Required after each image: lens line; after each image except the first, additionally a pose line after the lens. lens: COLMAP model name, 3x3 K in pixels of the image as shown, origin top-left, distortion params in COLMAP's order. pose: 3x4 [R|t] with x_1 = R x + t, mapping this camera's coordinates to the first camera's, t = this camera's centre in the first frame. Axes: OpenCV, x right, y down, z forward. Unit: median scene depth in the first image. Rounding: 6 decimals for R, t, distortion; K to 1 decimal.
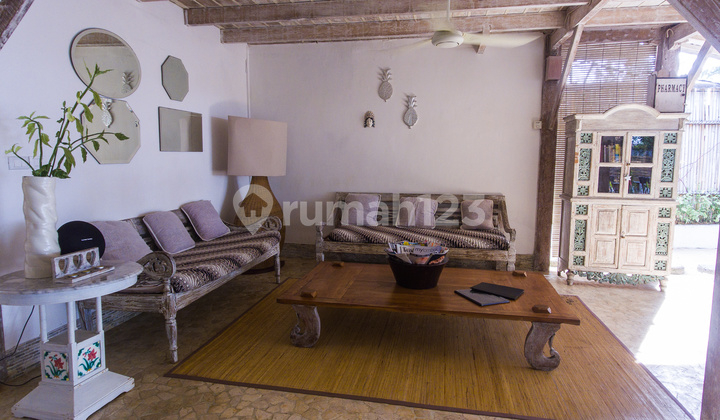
lens RADIAL K [[426.1, 0, 360.3], [0, 426.1, 208.2], [0, 0, 1]] dist [0.001181, 0.000278]
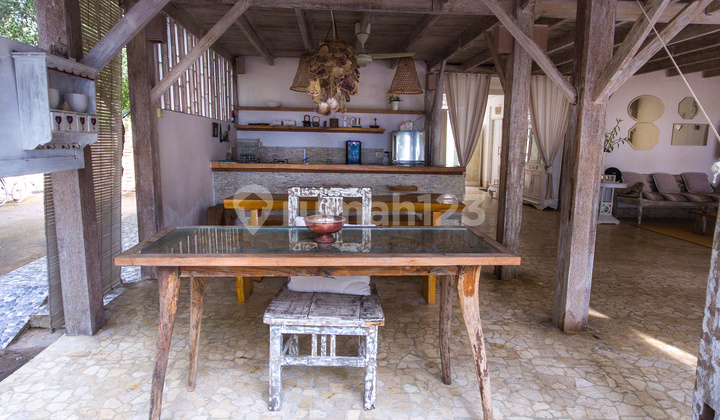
lens RADIAL K [[426.1, 0, 360.1], [0, 426.1, 208.2], [0, 0, 1]] dist [0.001181, 0.000278]
pose [[0.262117, 0.146641, -0.953830, 1.900135], [-0.133371, 0.984408, 0.114691, 0.218479], [0.955775, 0.097150, 0.277588, -1.635114]]
